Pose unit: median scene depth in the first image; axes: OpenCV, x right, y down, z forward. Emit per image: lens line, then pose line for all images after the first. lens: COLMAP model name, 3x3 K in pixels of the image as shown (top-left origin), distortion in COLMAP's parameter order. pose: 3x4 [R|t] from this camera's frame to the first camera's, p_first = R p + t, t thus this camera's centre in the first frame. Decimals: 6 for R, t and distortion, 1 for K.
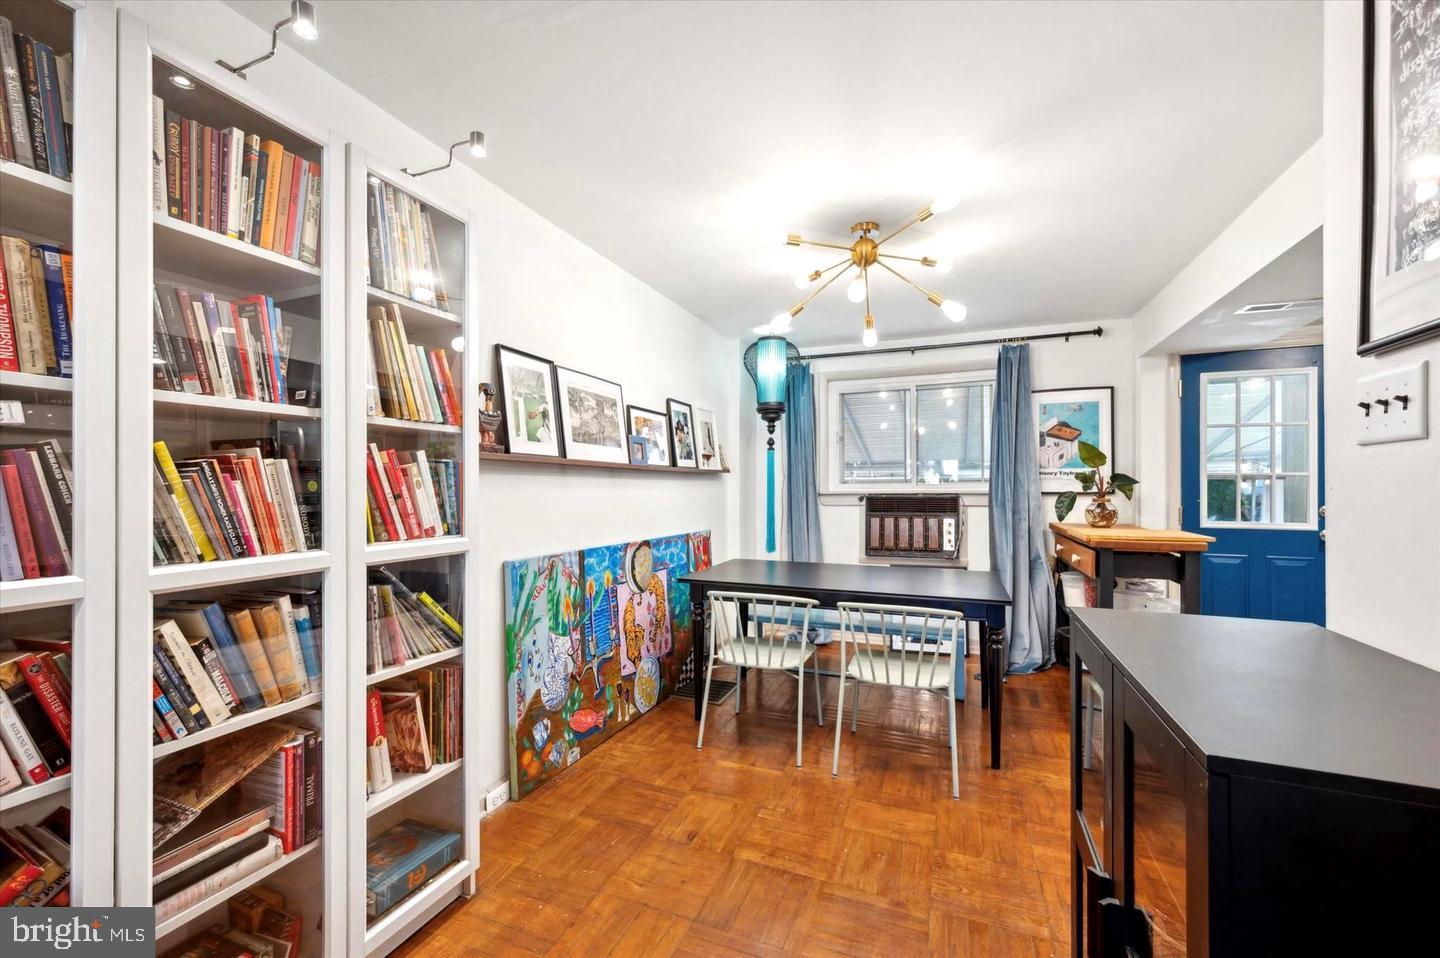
lens RADIAL K [[586.9, 0, 722.8], [0, 586.9, 483.5], [0, 0, 1]] dist [0.002636, 0.000151]
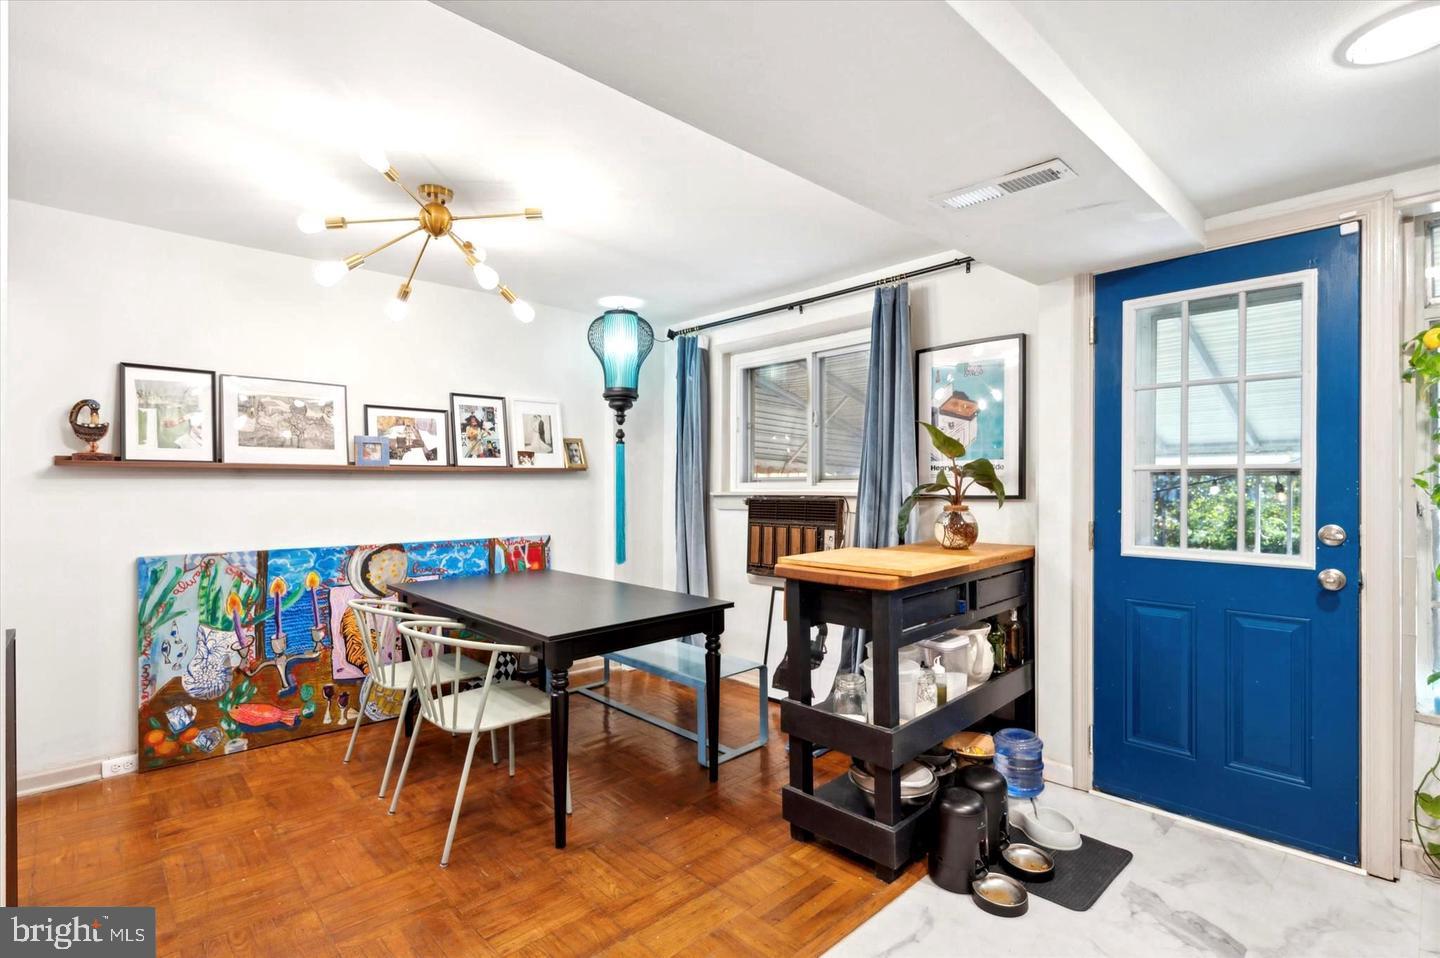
lens RADIAL K [[688.0, 0, 716.7], [0, 688.0, 484.1], [0, 0, 1]] dist [0.001813, 0.000513]
pose [[0.905730, -0.000570, -0.423855, 0.924681], [0.004723, 0.999951, 0.008746, -0.009361], [0.423830, -0.009923, 0.905688, 0.224339]]
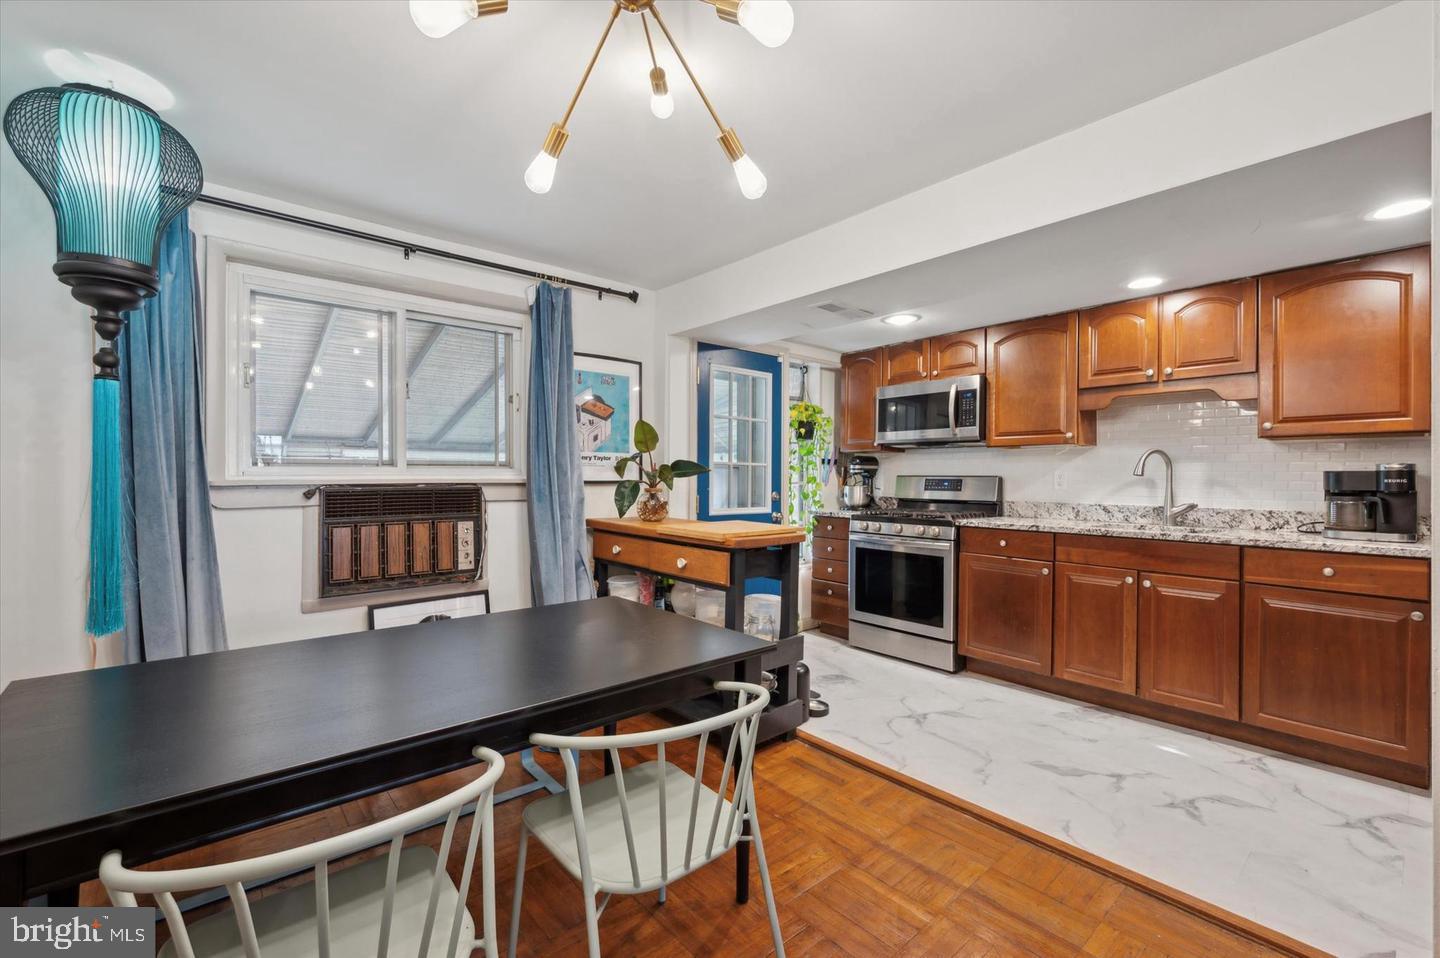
lens RADIAL K [[610.0, 0, 722.8], [0, 610.0, 479.2], [0, 0, 1]] dist [-0.003492, -0.000107]
pose [[0.457736, -0.000935, 0.889088, -0.140535], [-0.011963, 0.999902, 0.007210, 0.005565], [-0.889008, -0.013936, 0.457680, 0.629638]]
